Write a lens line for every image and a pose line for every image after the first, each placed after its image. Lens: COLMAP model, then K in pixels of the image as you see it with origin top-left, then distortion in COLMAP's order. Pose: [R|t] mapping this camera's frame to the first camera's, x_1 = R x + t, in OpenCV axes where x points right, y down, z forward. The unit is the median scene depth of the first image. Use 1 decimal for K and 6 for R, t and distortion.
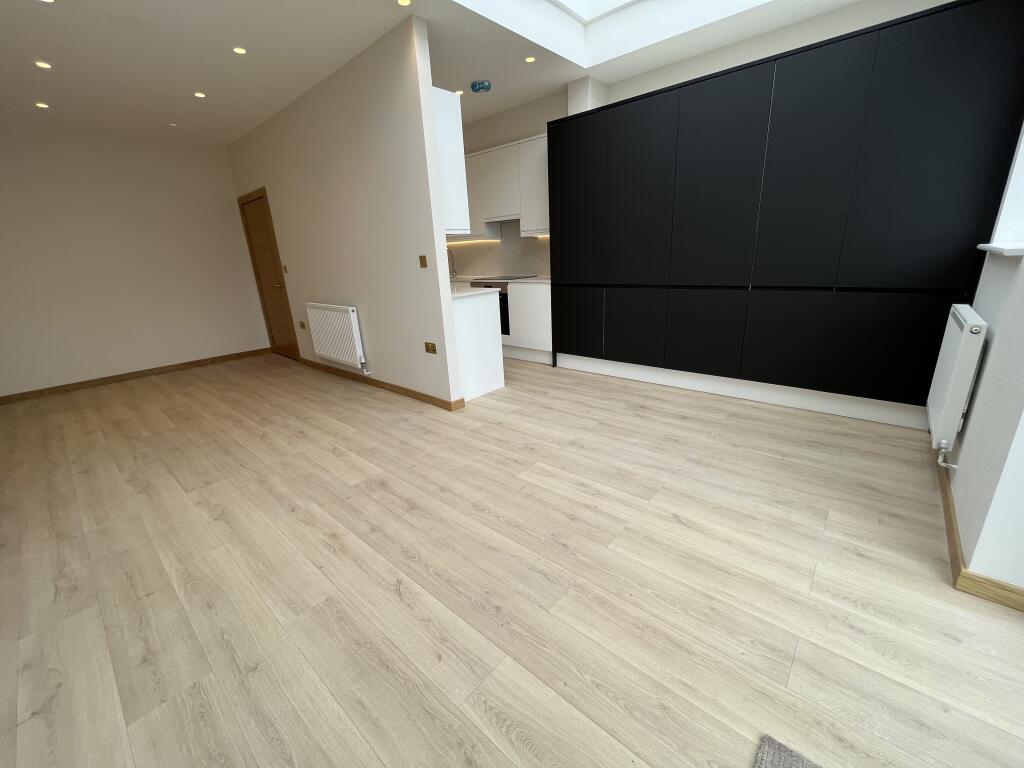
lens RADIAL K [[415.3, 0, 511.2], [0, 415.3, 382.5], [0, 0, 1]] dist [-0.004740, -0.000179]
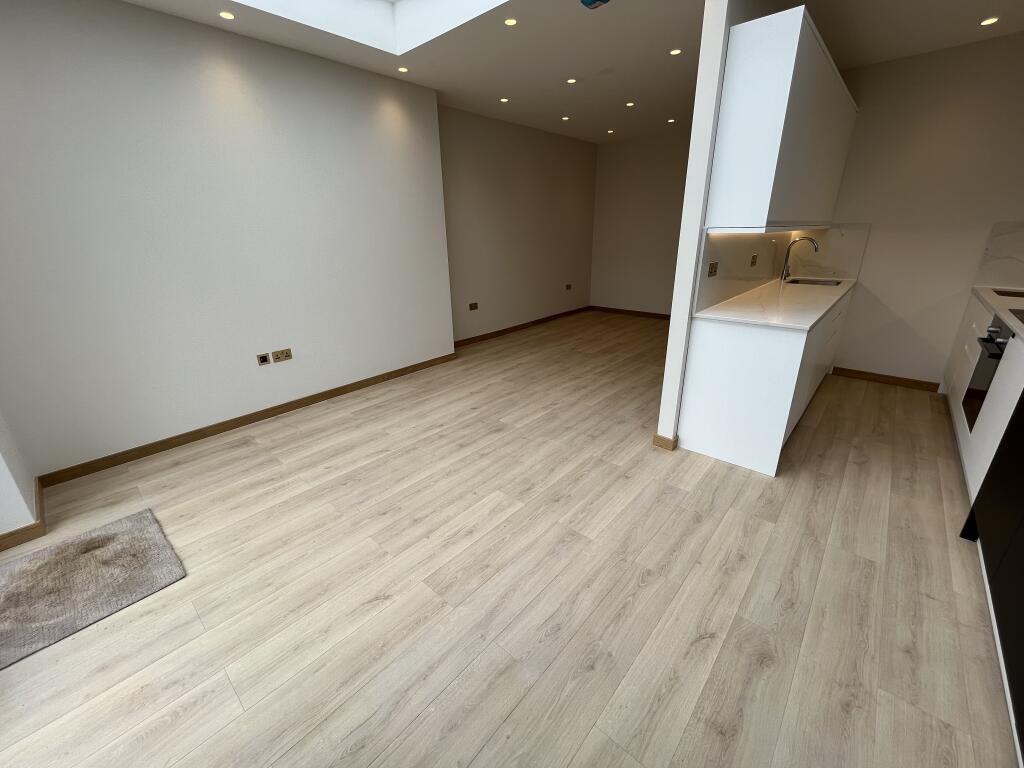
lens RADIAL K [[415.3, 0, 511.2], [0, 415.3, 382.5], [0, 0, 1]] dist [-0.004740, -0.000179]
pose [[-0.005710, 0.393730, -0.919208, 0.694204], [-0.284047, 0.880721, 0.379009, -0.330128], [0.958793, 0.263263, 0.106809, 0.705407]]
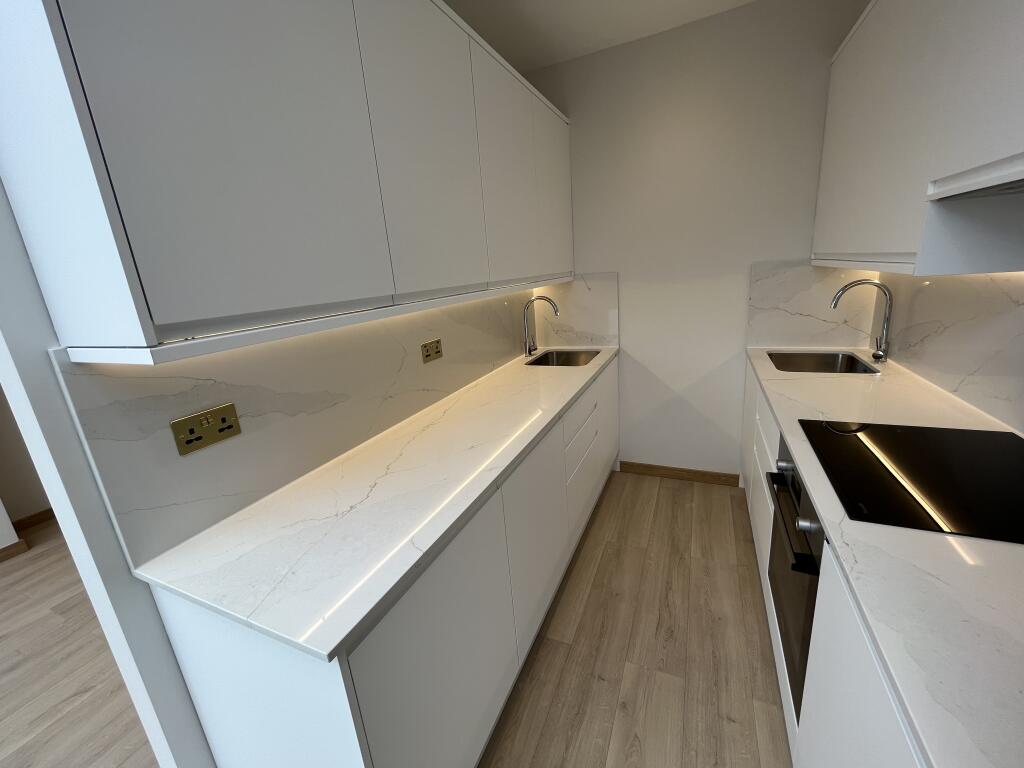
lens RADIAL K [[412.5, 0, 512.0], [0, 412.5, 384.0], [0, 0, 1]] dist [-0.013076, -0.000012]
pose [[0.308193, 0.278369, -0.909686, 0.156568], [-0.227957, 0.949982, 0.213470, -0.497932], [0.923609, 0.141579, 0.356234, 1.265717]]
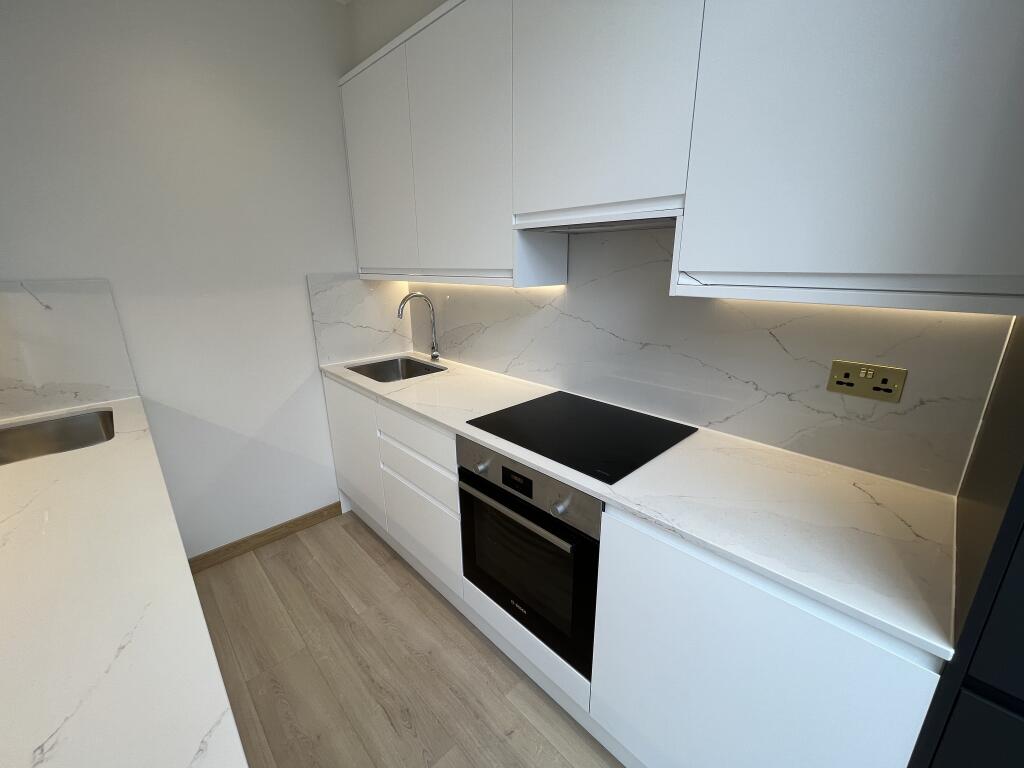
lens RADIAL K [[415.3, 0, 511.2], [0, 415.3, 382.5], [0, 0, 1]] dist [-0.004740, -0.000179]
pose [[0.996455, 0.062662, -0.056131, -0.079998], [-0.064057, 0.997672, -0.023410, -0.473084], [0.054534, 0.026922, 0.998149, 1.242869]]
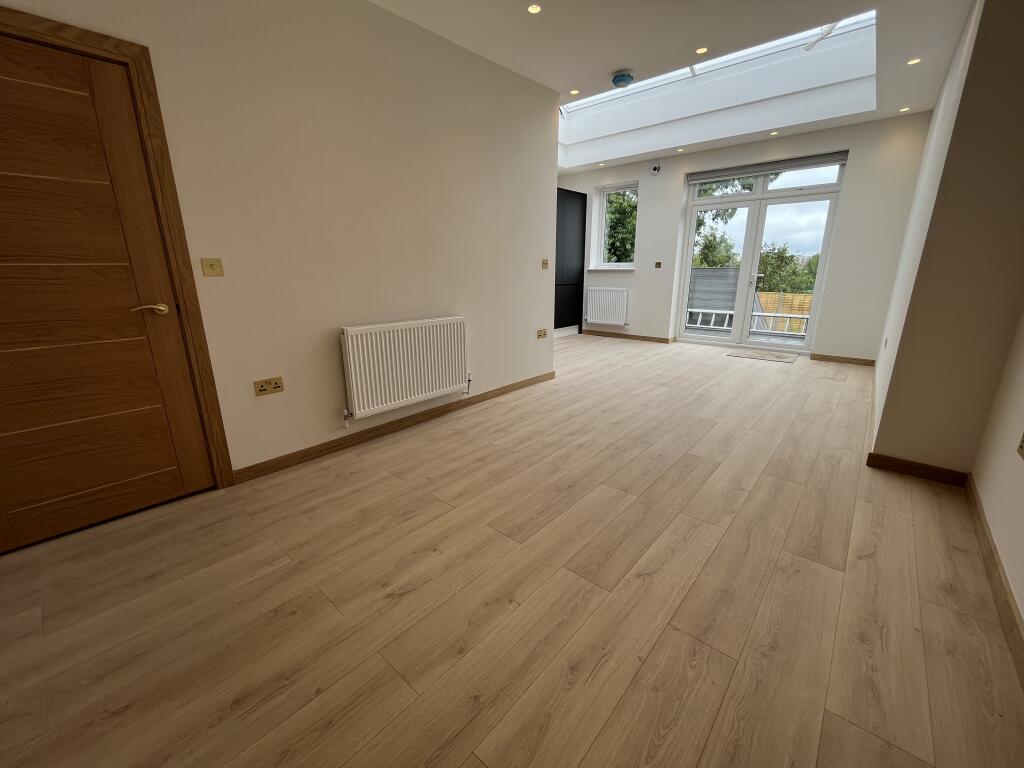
lens RADIAL K [[415.3, 0, 511.2], [0, 415.3, 382.5], [0, 0, 1]] dist [-0.004740, -0.000179]
pose [[-0.000938, -0.212765, 0.977103, -1.691000], [0.307286, 0.929767, 0.202752, -0.267787], [-0.951617, 0.300440, 0.064508, 1.239123]]
